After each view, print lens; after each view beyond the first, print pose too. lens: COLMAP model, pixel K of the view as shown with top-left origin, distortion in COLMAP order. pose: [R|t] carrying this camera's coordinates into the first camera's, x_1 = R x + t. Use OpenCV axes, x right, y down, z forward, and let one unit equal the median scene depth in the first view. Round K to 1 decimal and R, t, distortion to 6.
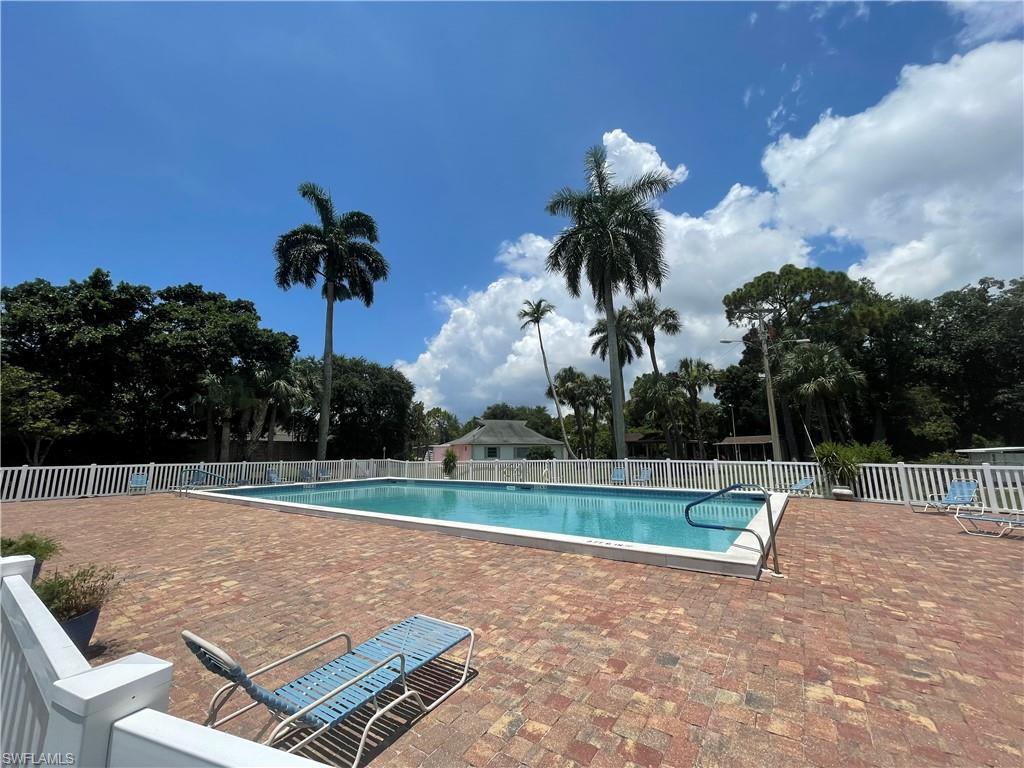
lens RADIAL K [[411.2, 0, 512.0], [0, 411.2, 384.0], [0, 0, 1]] dist [-0.001989, -0.000435]
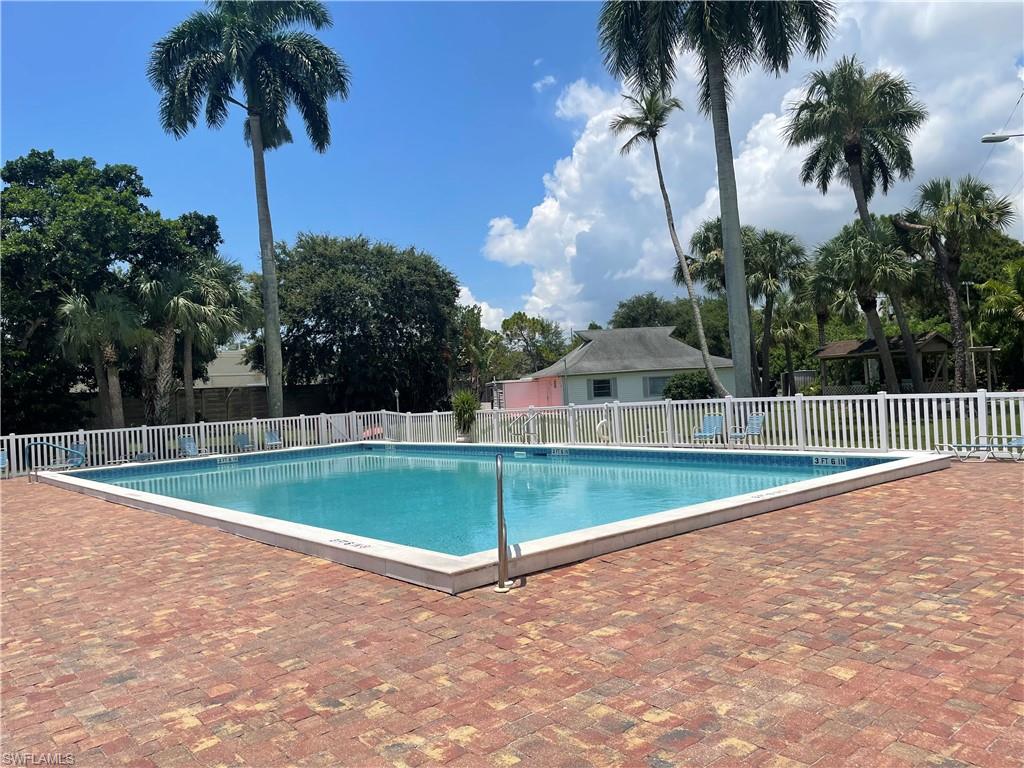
lens RADIAL K [[763.7, 0, 512.0], [0, 763.7, 384.0], [0, 0, 1]] dist [0.100061, -0.131270]
pose [[0.968554, -0.047410, -0.244246, 0.214223], [0.086006, 0.984959, 0.149865, -0.010025], [0.233467, -0.166159, 0.958063, -0.028810]]
